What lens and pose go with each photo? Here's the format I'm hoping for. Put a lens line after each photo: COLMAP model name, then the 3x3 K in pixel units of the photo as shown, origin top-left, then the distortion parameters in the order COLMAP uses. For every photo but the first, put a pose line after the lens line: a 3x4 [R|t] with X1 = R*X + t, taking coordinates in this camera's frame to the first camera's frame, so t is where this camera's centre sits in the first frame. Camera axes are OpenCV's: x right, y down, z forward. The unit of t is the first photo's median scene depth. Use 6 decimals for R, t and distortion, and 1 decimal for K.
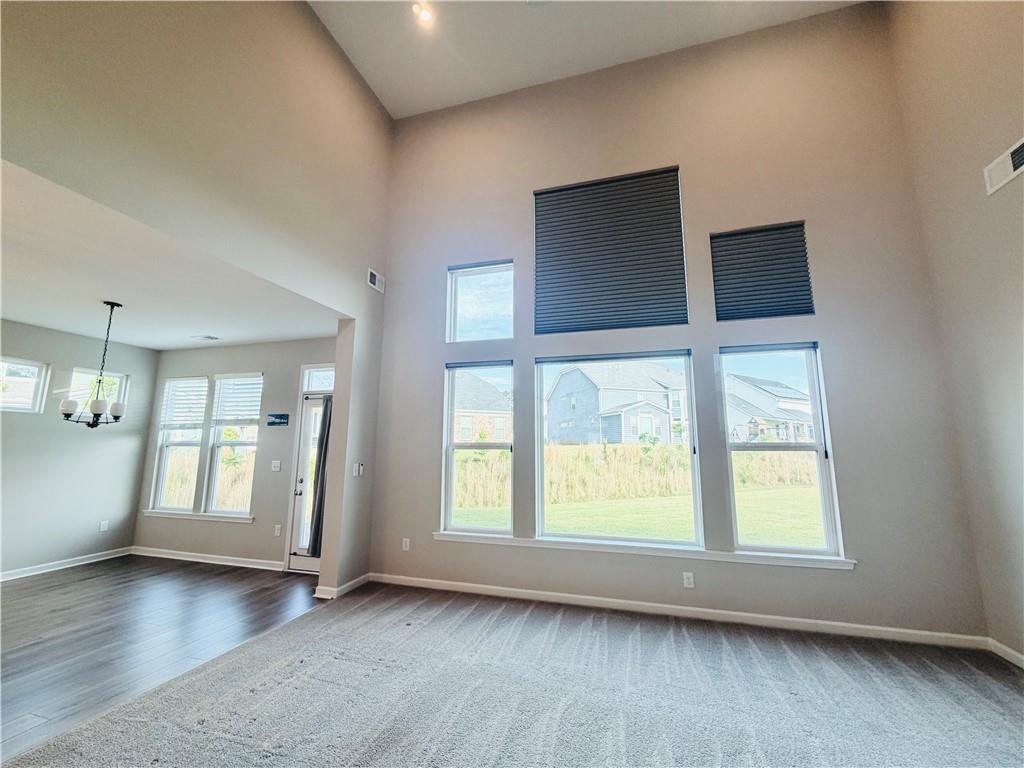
lens RADIAL K [[406.0, 0, 514.0], [0, 406.0, 384.7], [0, 0, 1]] dist [0.000466, 0.000409]
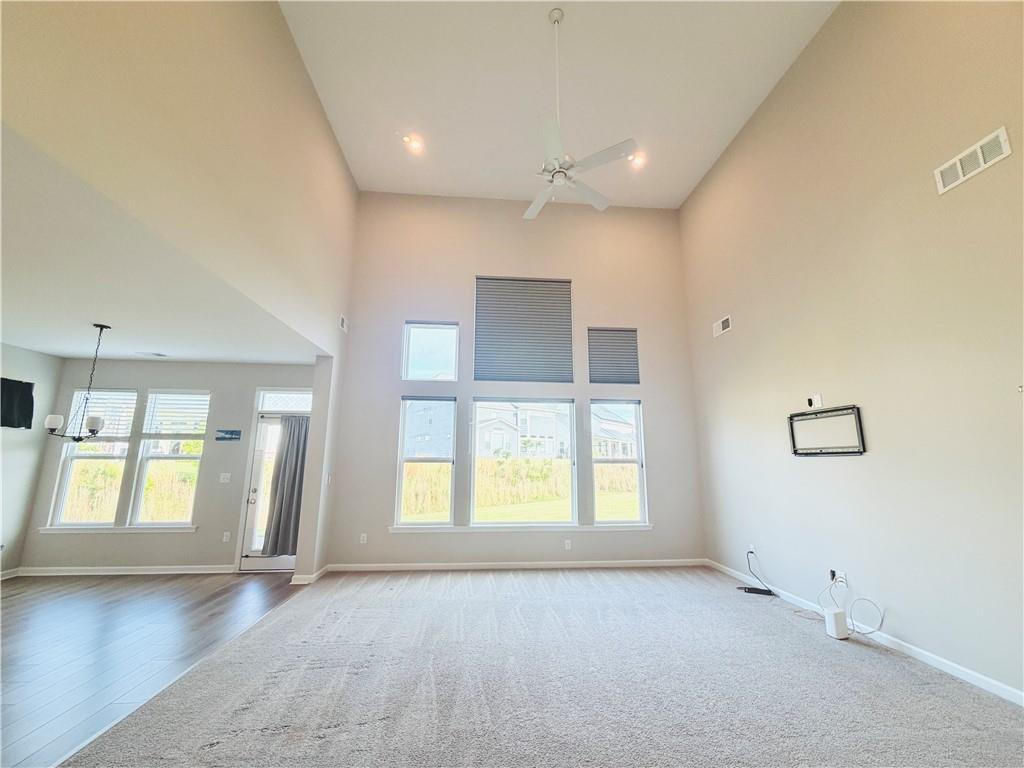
lens RADIAL K [[406.0, 0, 513.2], [0, 406.0, 386.3], [0, 0, 1]] dist [0.000466, 0.000409]
pose [[0.932457, 0.067072, 0.354999, -0.289769], [-0.056712, 0.997608, -0.039523, -0.050280], [-0.356801, 0.016721, 0.934031, -0.324675]]
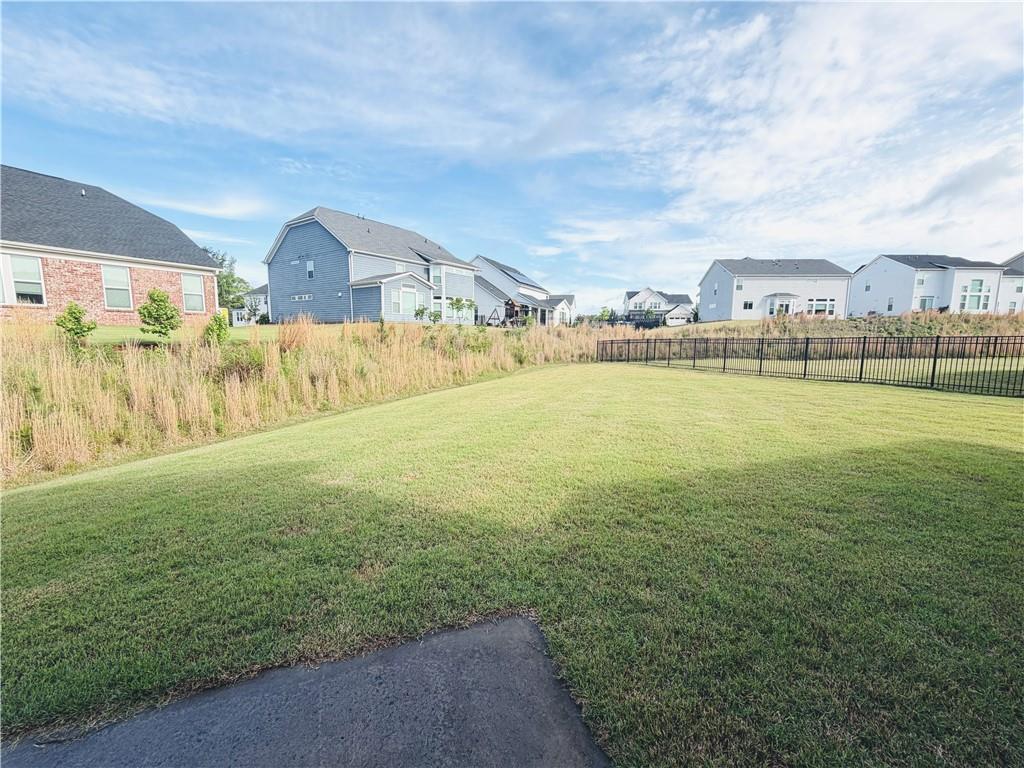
lens RADIAL K [[406.0, 0, 514.6], [0, 406.0, 386.1], [0, 0, 1]] dist [0.000466, 0.000409]
pose [[0.803229, -0.074906, 0.590942, -0.129470], [-0.097290, 0.962243, 0.254212, 0.268720], [-0.587672, -0.261683, 0.765614, 1.405524]]
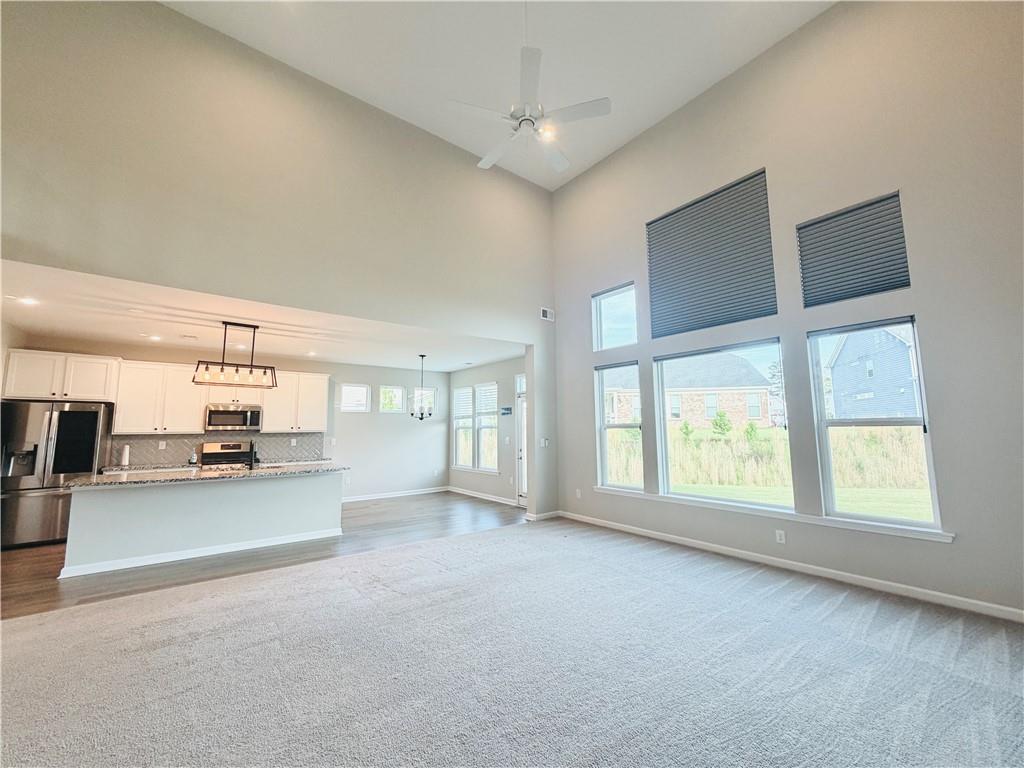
lens RADIAL K [[406.0, 0, 517.1], [0, 406.0, 385.2], [0, 0, 1]] dist [0.000466, 0.000409]
pose [[0.817082, -0.073886, -0.571767, 0.389490], [0.101332, 0.994720, 0.016267, -0.038506], [0.567546, -0.071229, 0.820255, -0.276952]]
